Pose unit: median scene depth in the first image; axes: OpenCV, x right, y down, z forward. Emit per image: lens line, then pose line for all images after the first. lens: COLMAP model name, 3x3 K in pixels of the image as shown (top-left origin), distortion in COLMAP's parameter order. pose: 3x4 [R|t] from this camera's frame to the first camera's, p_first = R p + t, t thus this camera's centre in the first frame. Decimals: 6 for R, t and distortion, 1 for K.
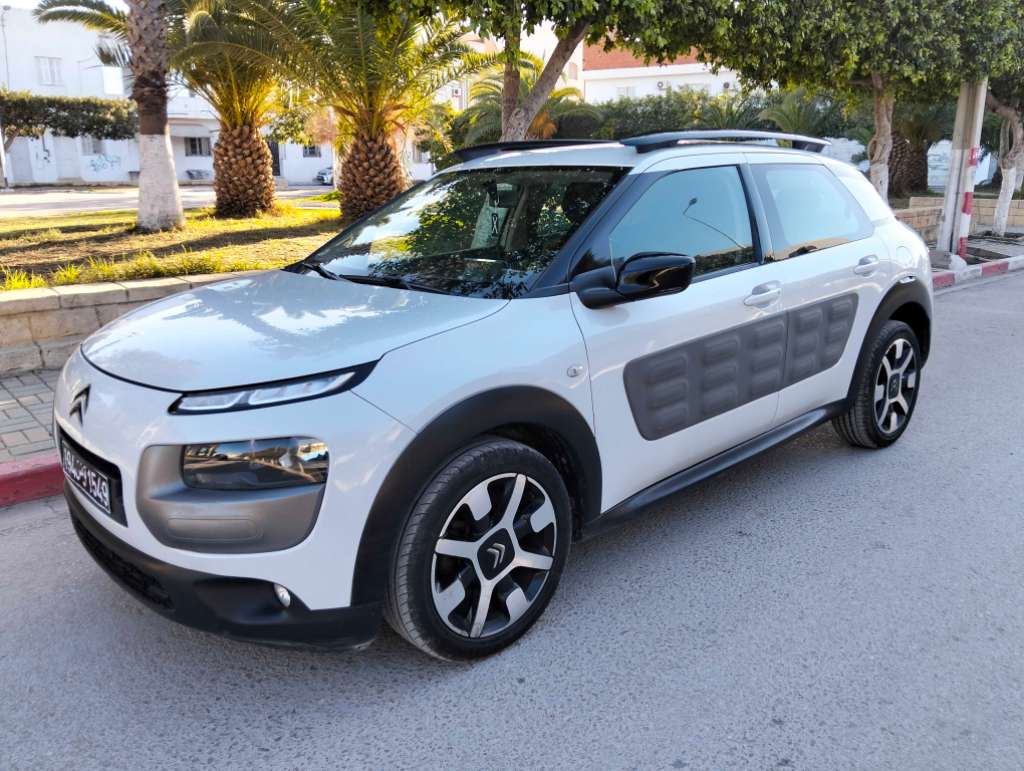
lens RADIAL K [[807.1, 0, 513.0], [0, 807.1, 394.7], [0, 0, 1]] dist [-0.000784, -0.000519]
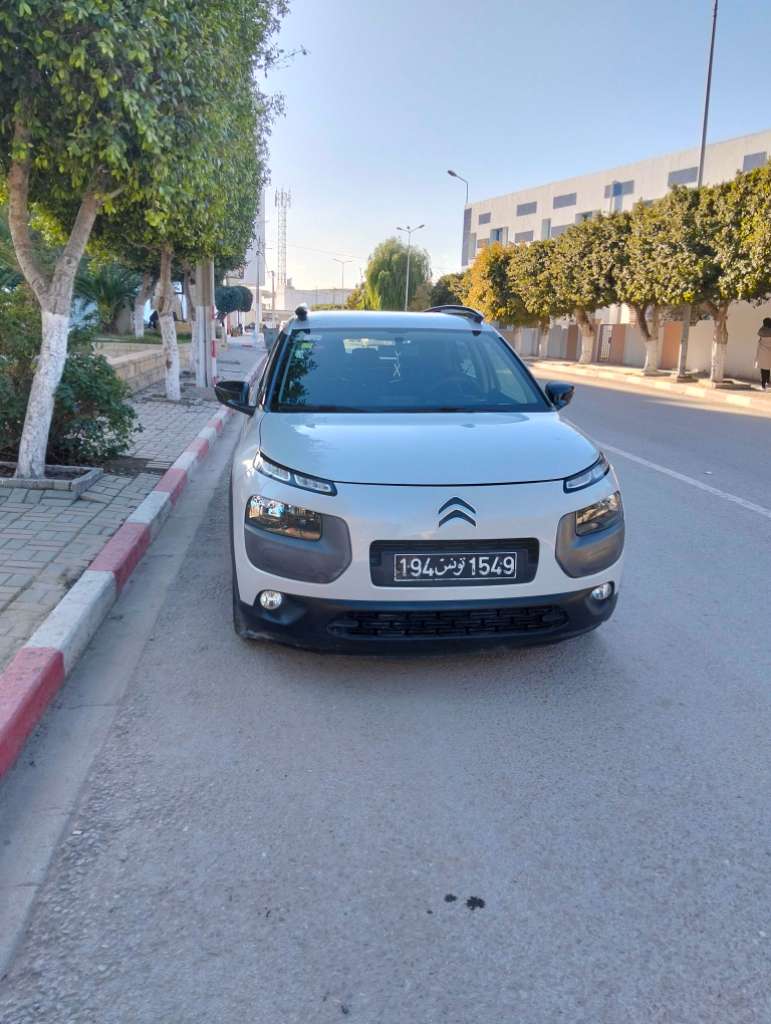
lens RADIAL K [[781.1, 0, 398.0], [0, 781.1, 516.7], [0, 0, 1]] dist [0.024394, -0.057424]
pose [[0.570256, -0.166063, 0.804507, -0.782848], [0.181213, 0.980658, 0.073975, -0.043759], [-0.801230, 0.103602, 0.589319, 0.162527]]
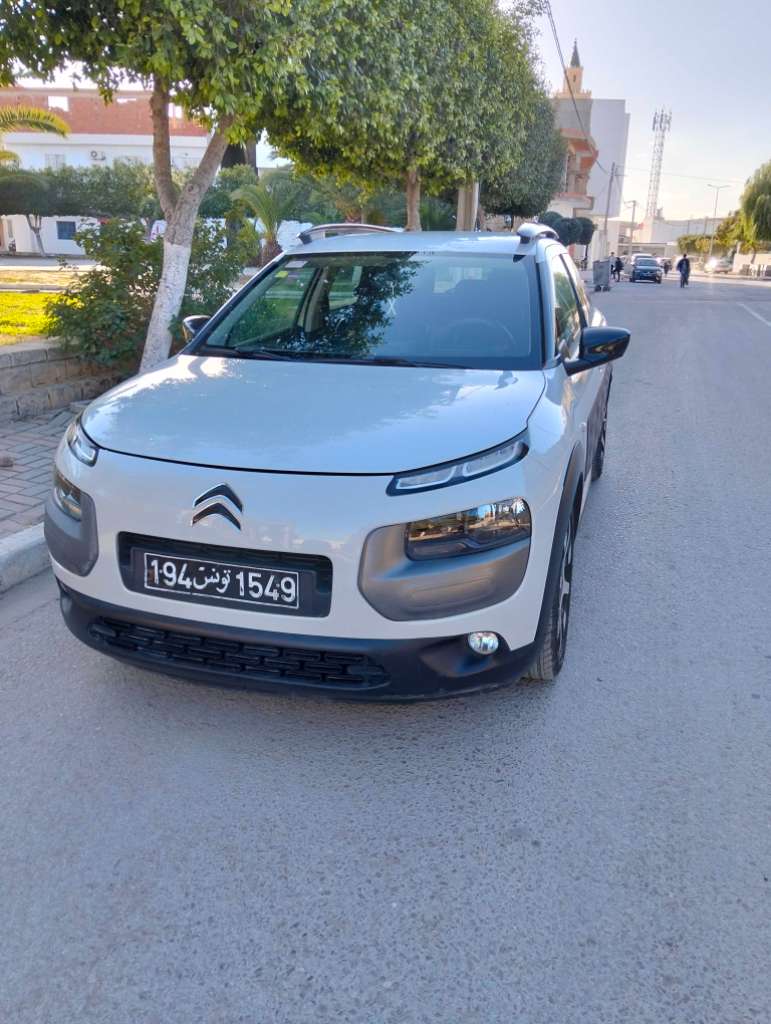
lens RADIAL K [[781.1, 0, 398.0], [0, 781.1, 516.7], [0, 0, 1]] dist [0.024394, -0.057424]
pose [[0.859362, -0.138293, 0.492313, -0.392355], [0.108165, 0.990112, 0.089320, -0.016235], [-0.499797, -0.023507, 0.865823, 0.054525]]
